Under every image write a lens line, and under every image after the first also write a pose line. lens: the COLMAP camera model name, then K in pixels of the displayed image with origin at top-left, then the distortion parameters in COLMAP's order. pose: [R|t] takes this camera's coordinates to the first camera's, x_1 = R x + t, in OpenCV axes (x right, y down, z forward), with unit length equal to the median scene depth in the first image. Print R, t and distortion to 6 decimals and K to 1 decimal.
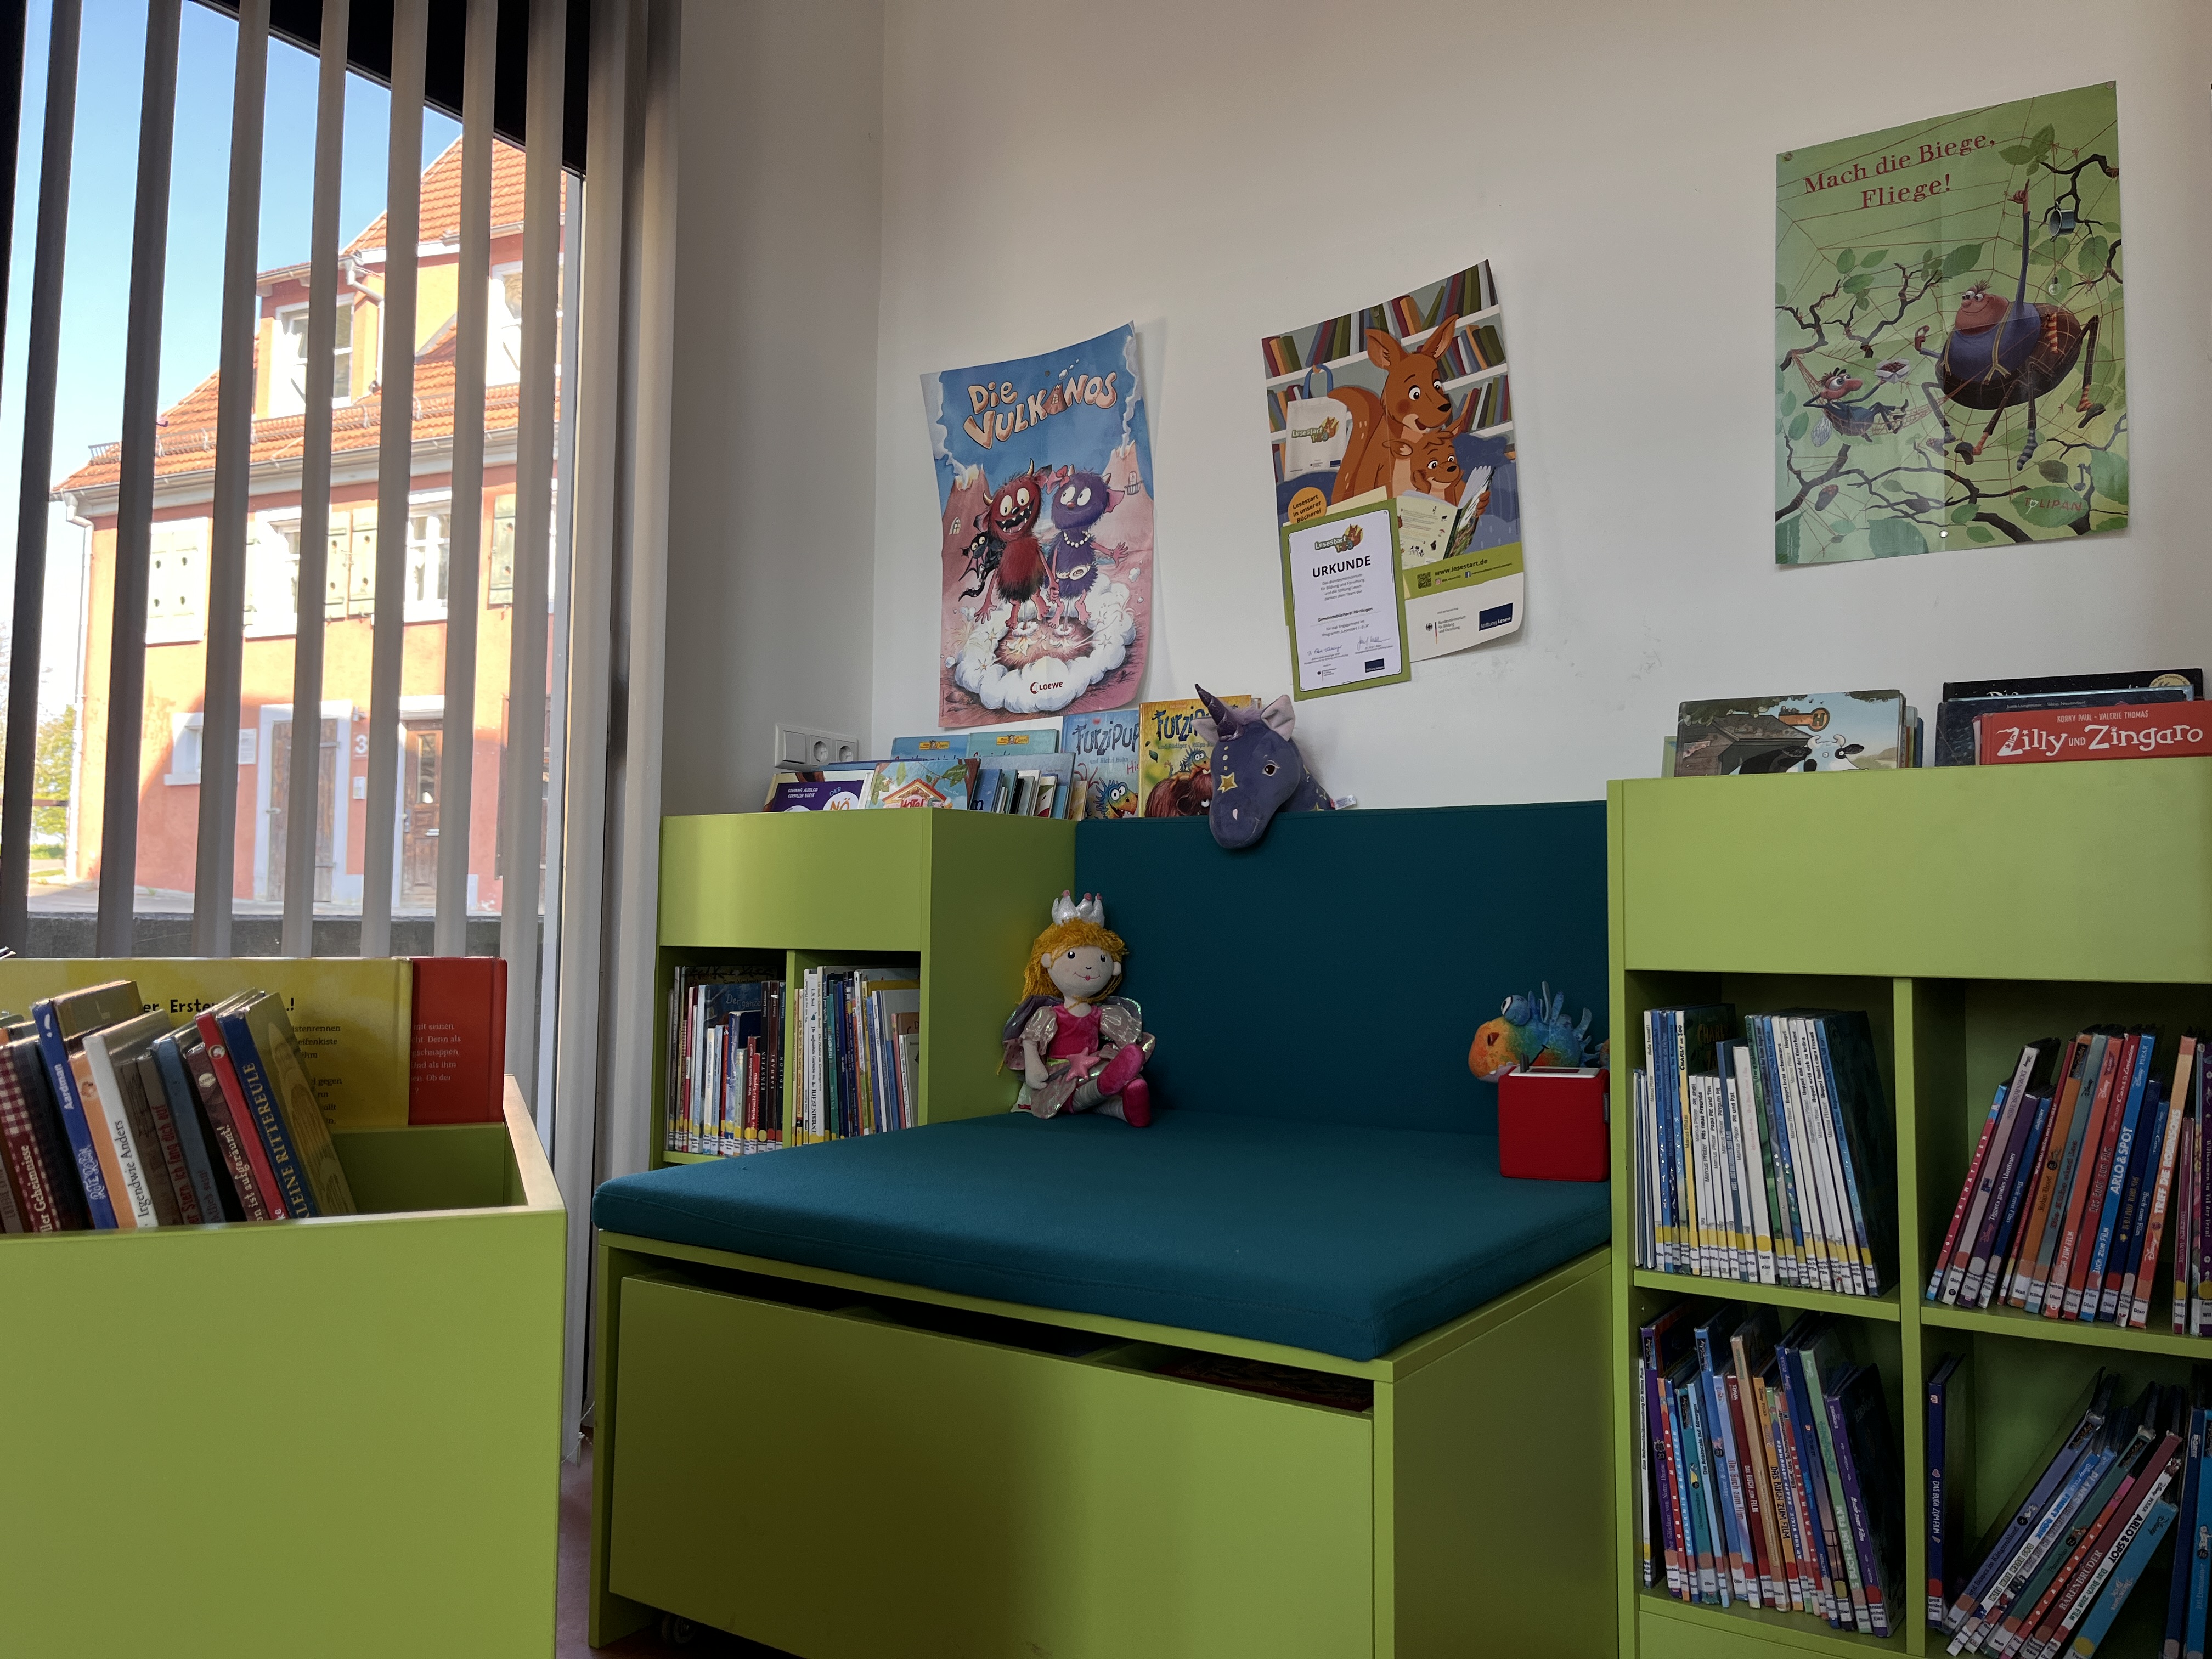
lens RADIAL K [[1671.7, 0, 1098.3], [0, 1671.7, 842.5], [0, 0, 1]] dist [0.050918, -0.080281]
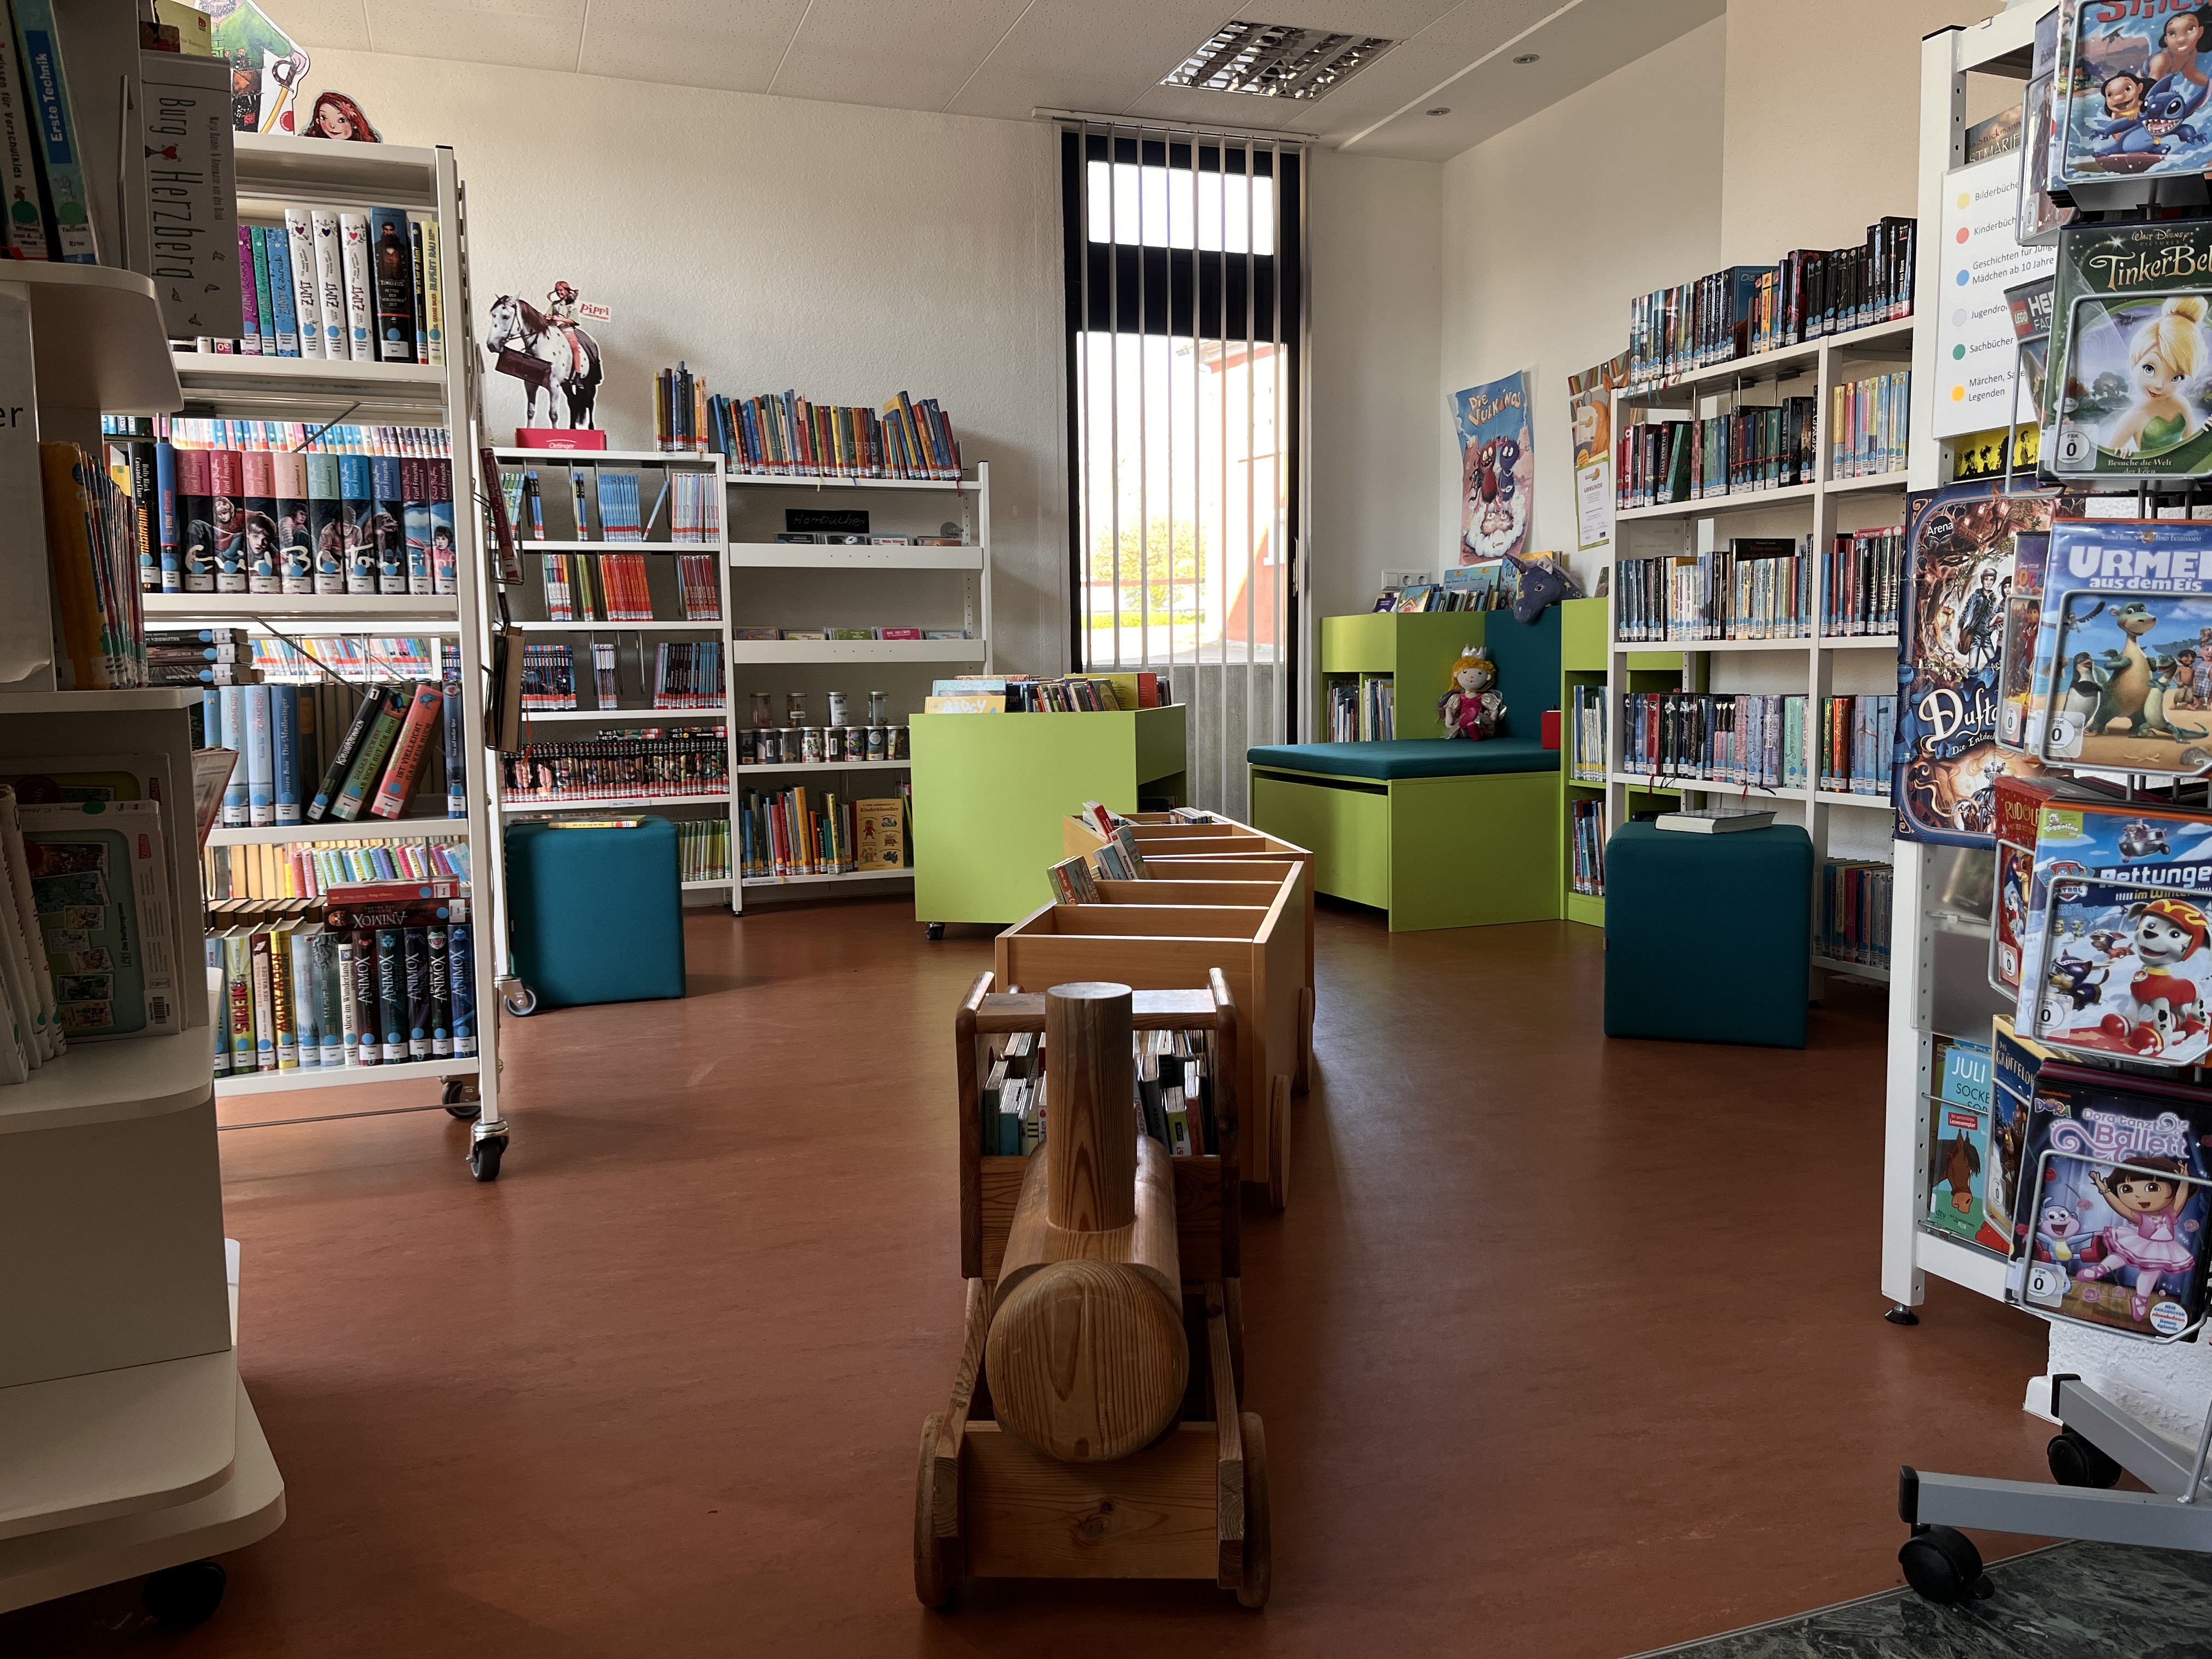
lens RADIAL K [[1671.7, 0, 1091.0], [0, 1671.7, 835.6], [0, 0, 1]] dist [0.050918, -0.080281]
pose [[0.806808, 0.034943, -0.589780, 0.887588], [0.055150, 0.989437, 0.134066, -0.045920], [0.588235, -0.140692, 0.796358, -1.128914]]
